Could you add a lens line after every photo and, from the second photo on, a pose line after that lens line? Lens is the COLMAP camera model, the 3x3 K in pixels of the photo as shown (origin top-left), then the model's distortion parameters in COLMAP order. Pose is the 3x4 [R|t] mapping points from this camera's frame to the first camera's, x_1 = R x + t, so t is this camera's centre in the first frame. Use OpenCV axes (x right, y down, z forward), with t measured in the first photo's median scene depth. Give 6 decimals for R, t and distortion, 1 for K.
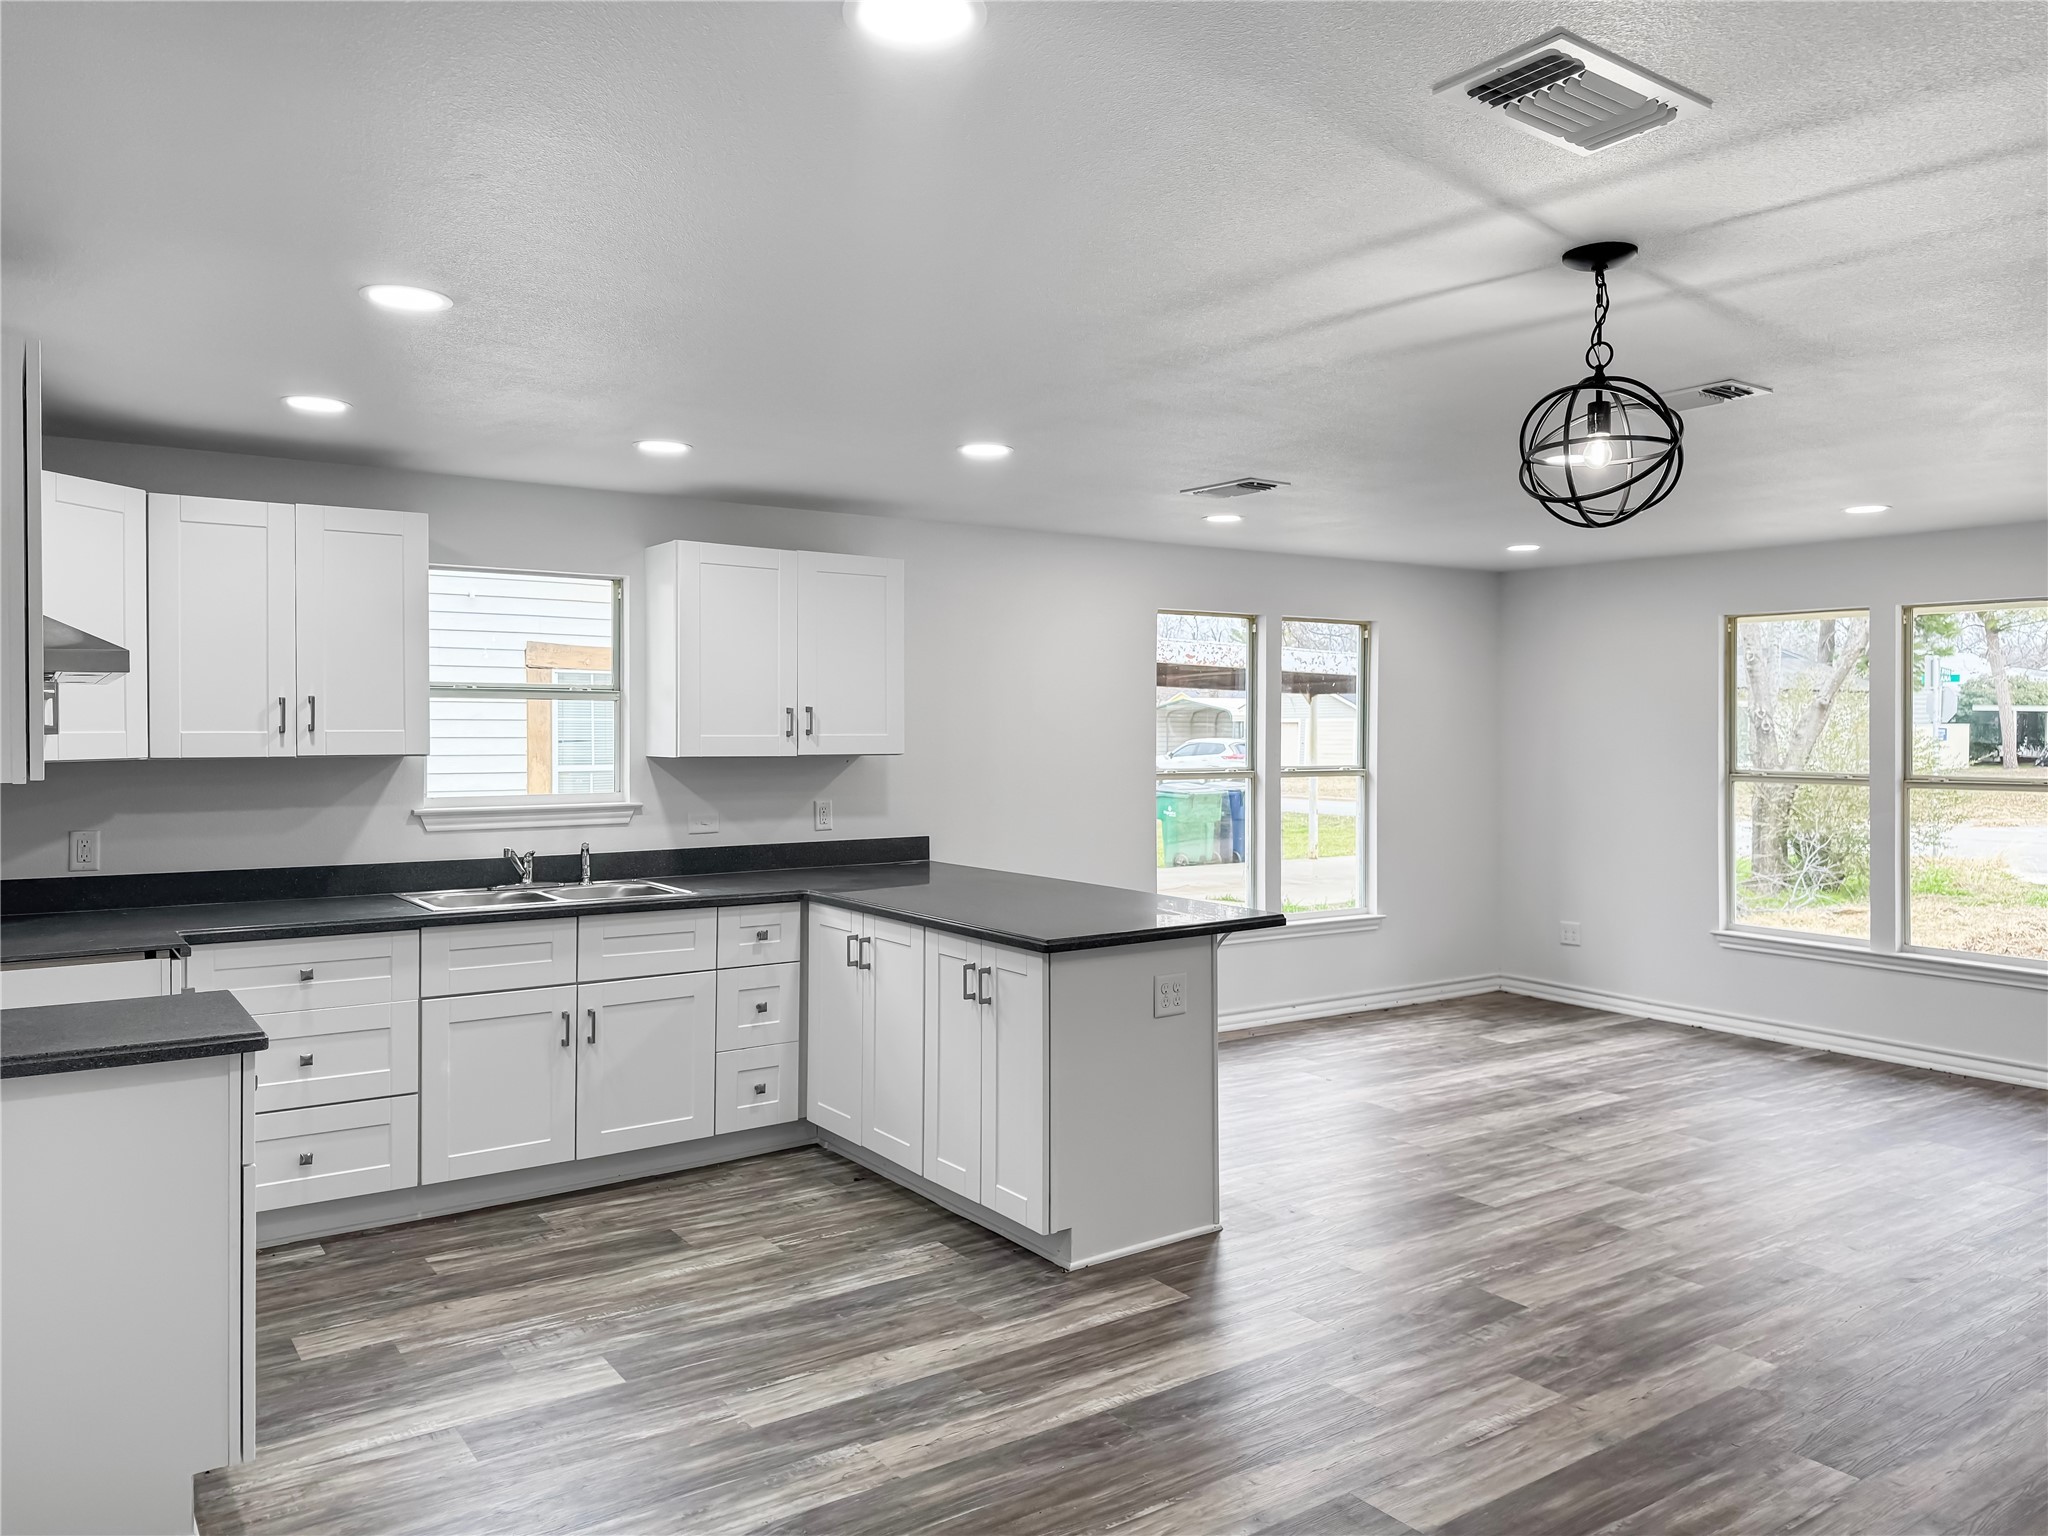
lens RADIAL K [[1459.8, 0, 1019.4], [0, 1459.8, 740.2], [0, 0, 1]] dist [0.097762, -0.194642]
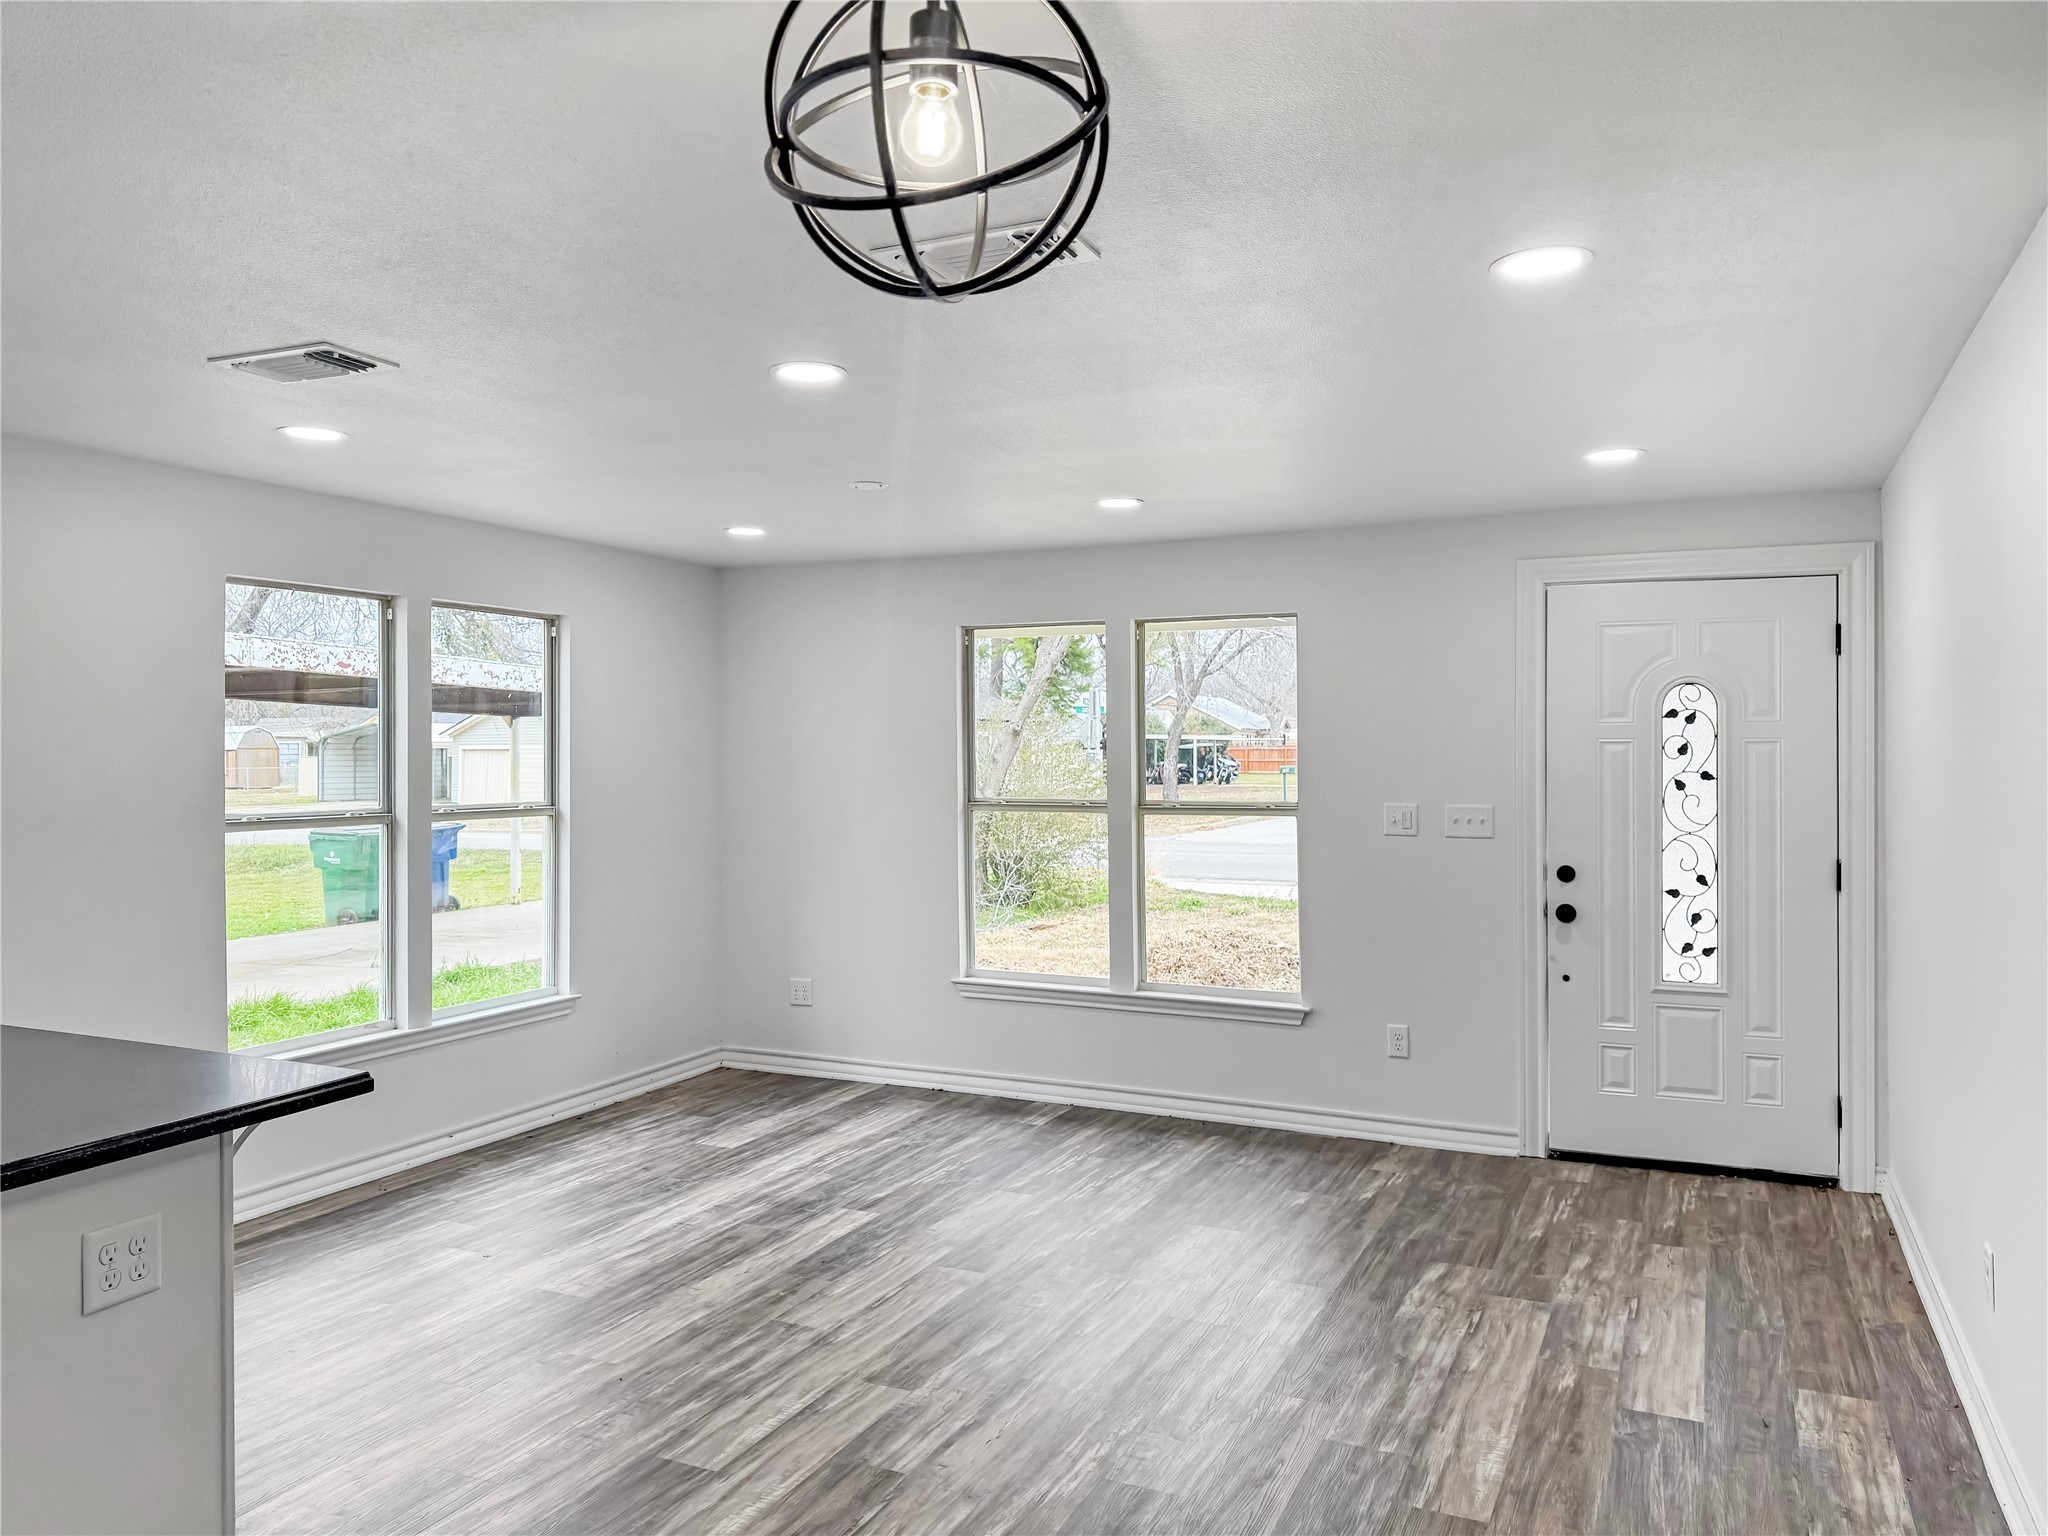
lens RADIAL K [[1459.8, 0, 1019.4], [0, 1459.8, 740.2], [0, 0, 1]] dist [0.097762, -0.194642]
pose [[0.868877, -0.000573, 0.495027, 0.094426], [0.009806, 0.999823, -0.016054, -0.000687], [-0.494930, 0.018803, 0.868729, 0.294691]]
